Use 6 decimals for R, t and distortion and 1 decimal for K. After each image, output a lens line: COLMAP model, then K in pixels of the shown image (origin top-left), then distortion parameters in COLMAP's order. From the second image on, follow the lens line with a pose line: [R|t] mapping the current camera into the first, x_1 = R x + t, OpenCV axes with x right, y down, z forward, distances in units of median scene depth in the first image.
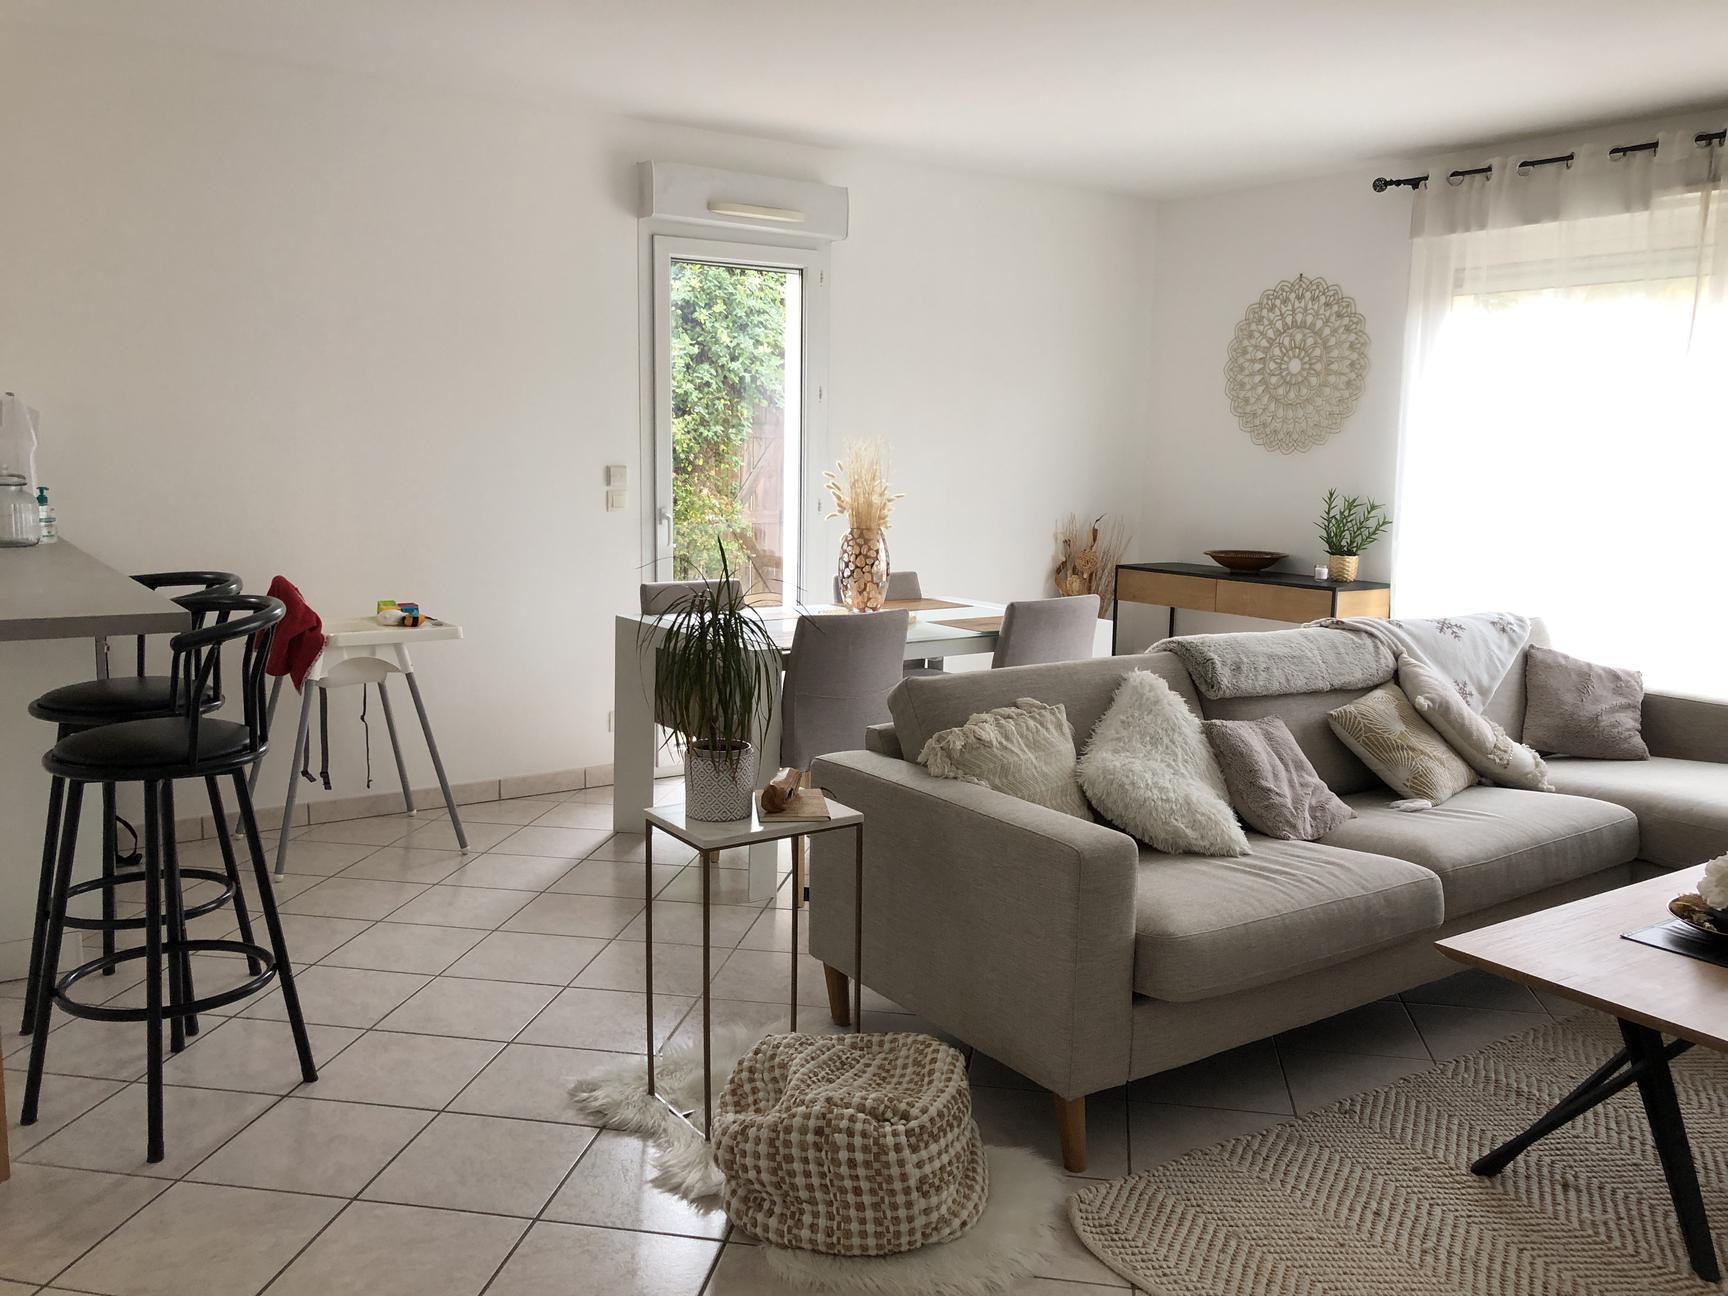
lens RADIAL K [[1433.3, 0, 854.9], [0, 1433.3, 642.8], [0, 0, 1]] dist [0.039322, -0.038203]
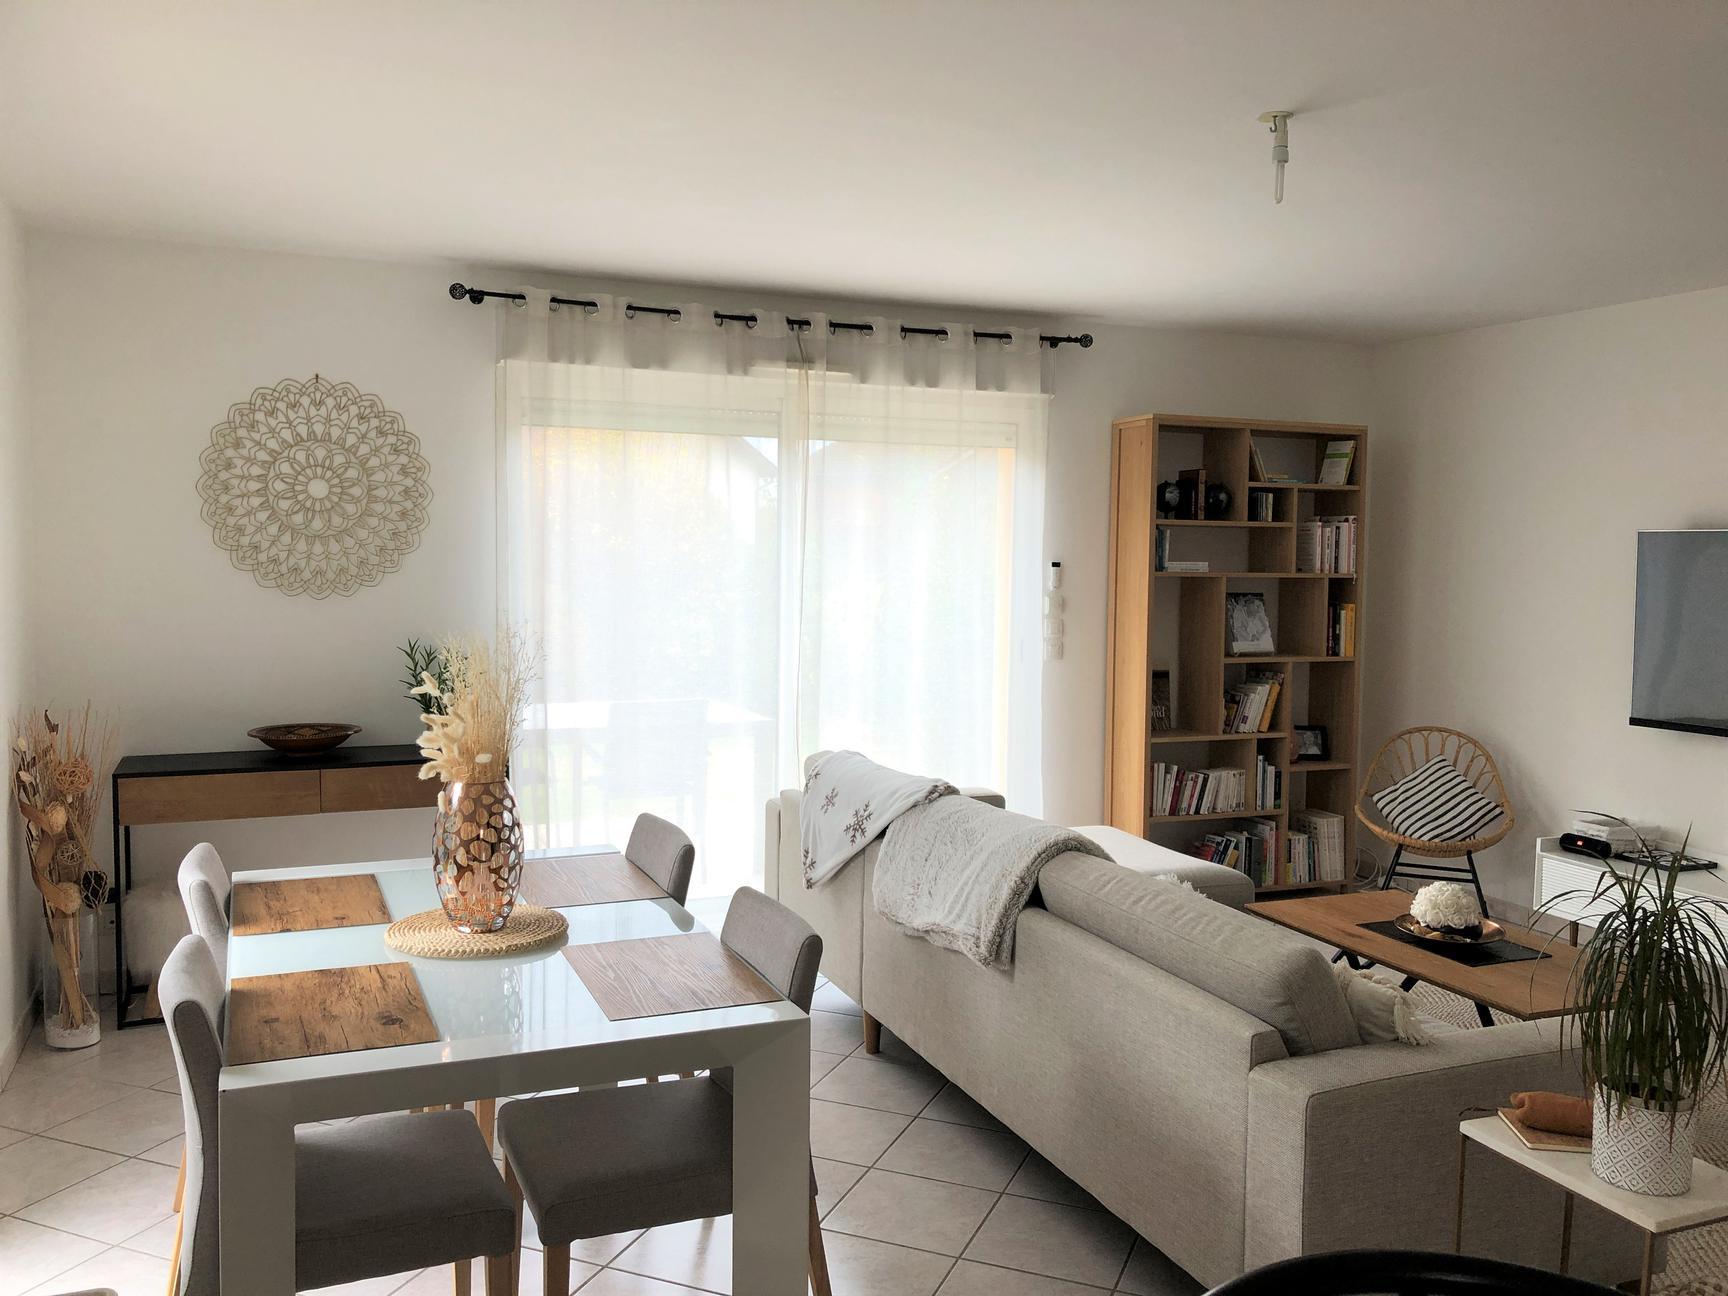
lens RADIAL K [[1420.0, 0, 867.0], [0, 1420.0, 653.0], [0, 0, 1]] dist [0.117239, -0.352019]
pose [[0.213258, -0.085995, 0.973204, -0.491076], [0.127421, 0.990059, 0.059562, -0.134681], [-0.968651, 0.111305, 0.222095, 0.657301]]
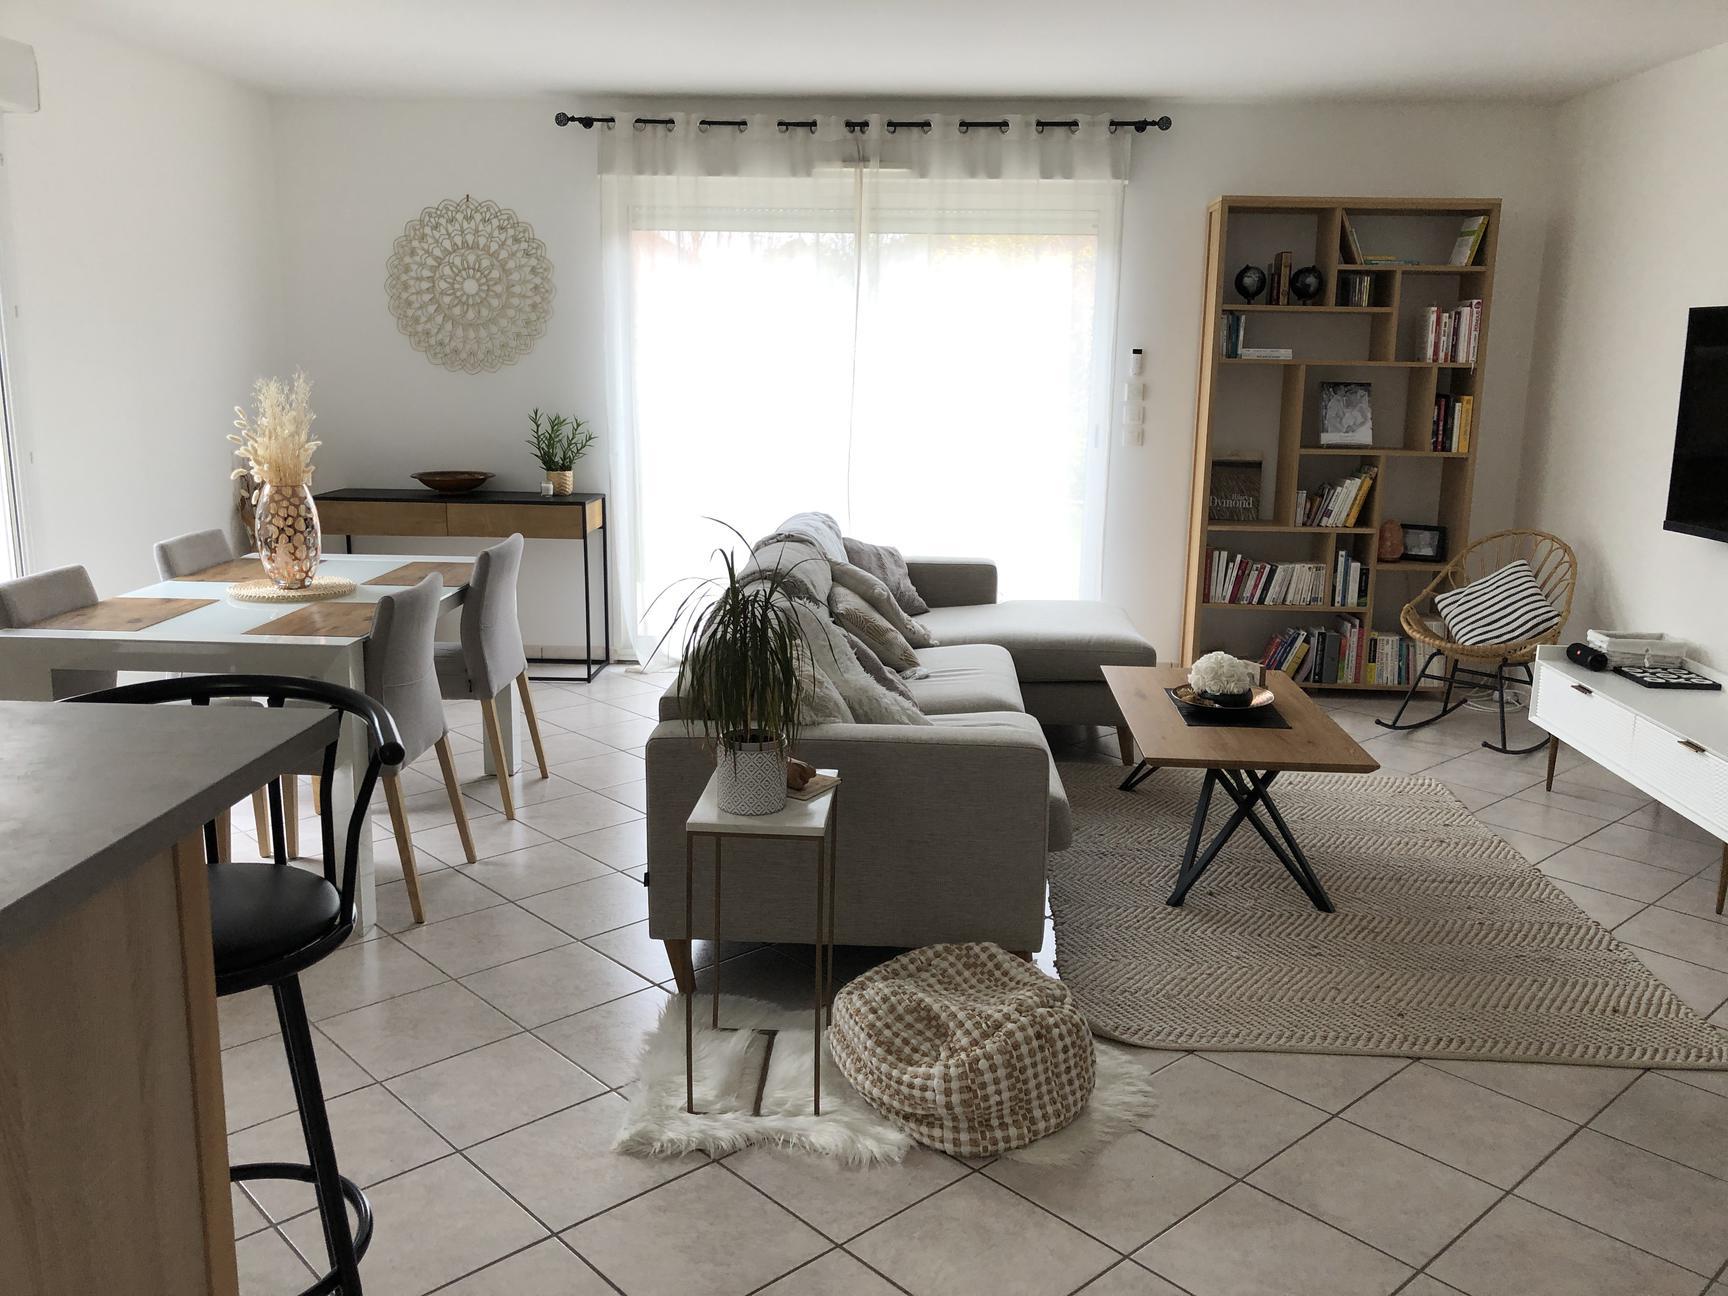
lens RADIAL K [[1441.9, 0, 867.5], [0, 1441.9, 643.2], [0, 0, 1]] dist [-0.001514, 0.003200]
pose [[0.609236, -0.168796, 0.774816, -0.427152], [0.107316, 0.985644, 0.130344, -0.057247], [-0.785694, 0.003740, 0.618604, 0.186805]]
